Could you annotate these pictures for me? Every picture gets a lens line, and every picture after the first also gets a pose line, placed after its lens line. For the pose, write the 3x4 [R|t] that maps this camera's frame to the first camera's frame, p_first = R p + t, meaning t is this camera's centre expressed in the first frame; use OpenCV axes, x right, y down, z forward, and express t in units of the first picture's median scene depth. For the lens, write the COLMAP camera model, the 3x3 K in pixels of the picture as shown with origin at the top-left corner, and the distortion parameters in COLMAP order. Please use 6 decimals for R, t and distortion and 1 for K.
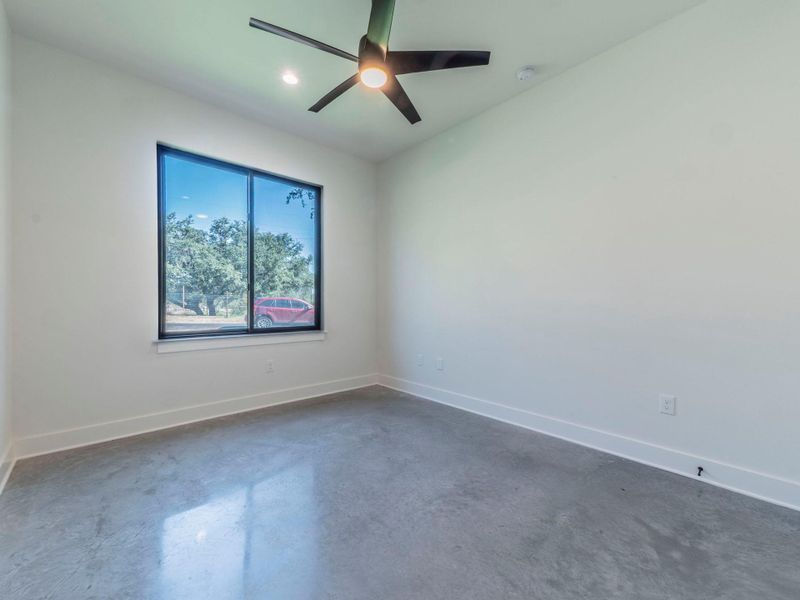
lens RADIAL K [[336.8, 0, 400.0], [0, 336.8, 300.0], [0, 0, 1]] dist [0.022623, -0.000093]
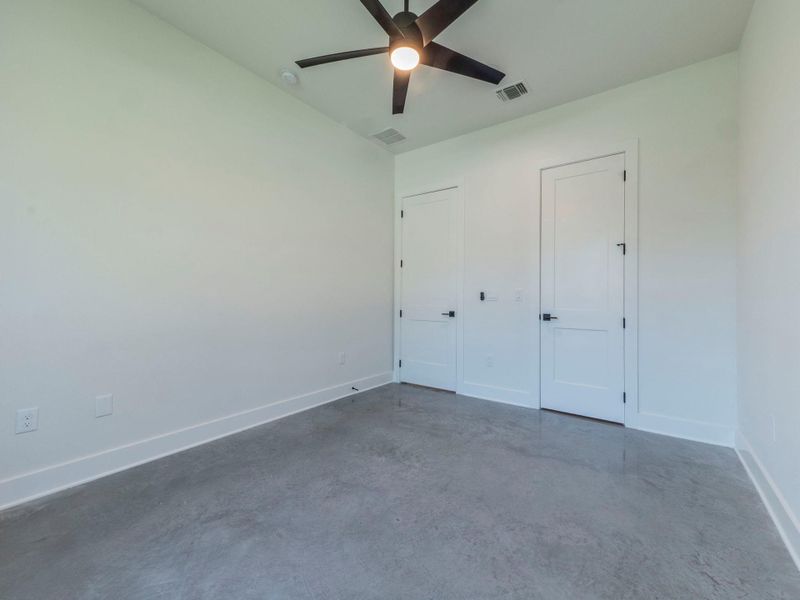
lens RADIAL K [[336.8, 0, 400.0], [0, 336.8, 300.0], [0, 0, 1]] dist [0.022623, -0.000093]
pose [[-0.188241, -0.008825, 0.982083, -0.801791], [-0.001126, 0.999961, 0.008770, 0.014467], [-0.982122, 0.000545, -0.188244, 0.967052]]
